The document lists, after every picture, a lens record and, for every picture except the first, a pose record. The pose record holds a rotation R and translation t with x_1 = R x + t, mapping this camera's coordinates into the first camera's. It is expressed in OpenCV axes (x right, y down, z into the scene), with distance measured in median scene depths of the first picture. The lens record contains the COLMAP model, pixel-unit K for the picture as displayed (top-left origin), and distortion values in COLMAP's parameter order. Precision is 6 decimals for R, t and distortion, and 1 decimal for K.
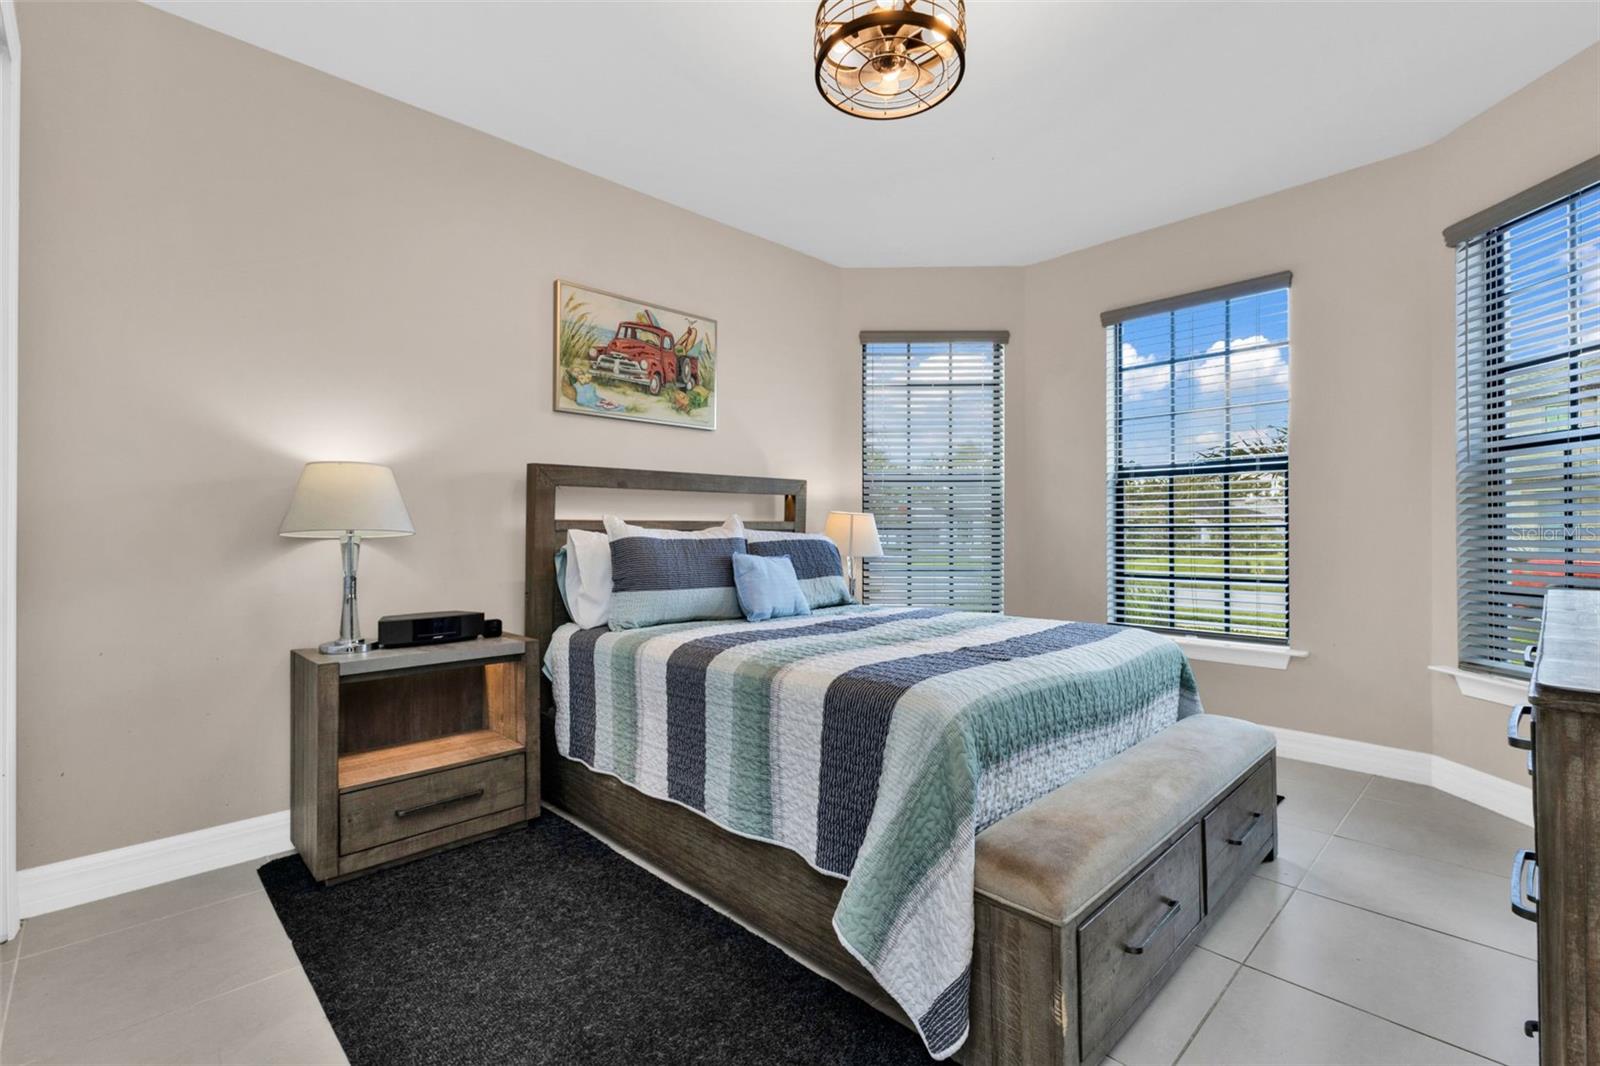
lens RADIAL K [[724.3, 0, 798.9], [0, 724.3, 527.4], [0, 0, 1]] dist [0.000662, 0.000000]
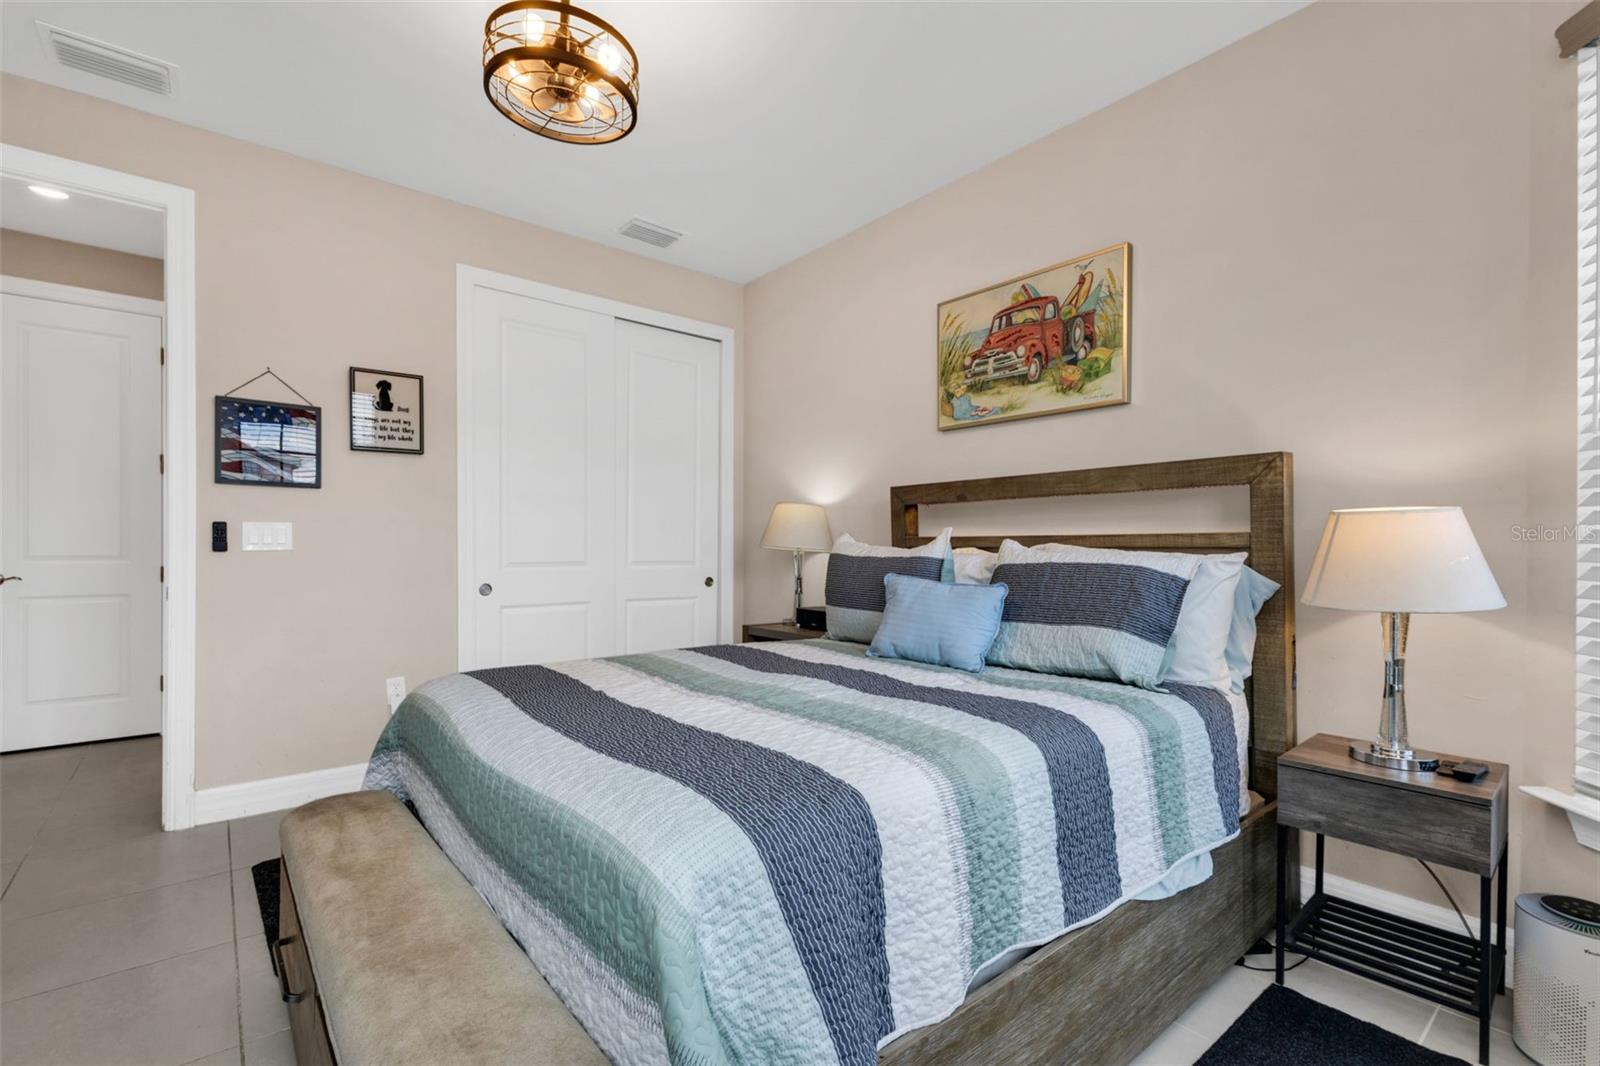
lens RADIAL K [[724.3, 0, 799.3], [0, 724.3, 544.9], [0, 0, 1]] dist [0.000662, 0.000000]
pose [[-0.091464, -0.003207, -0.995803, 0.655520], [0.002010, 0.999992, -0.003405, 0.003483], [0.995806, -0.002313, -0.091457, 0.827114]]
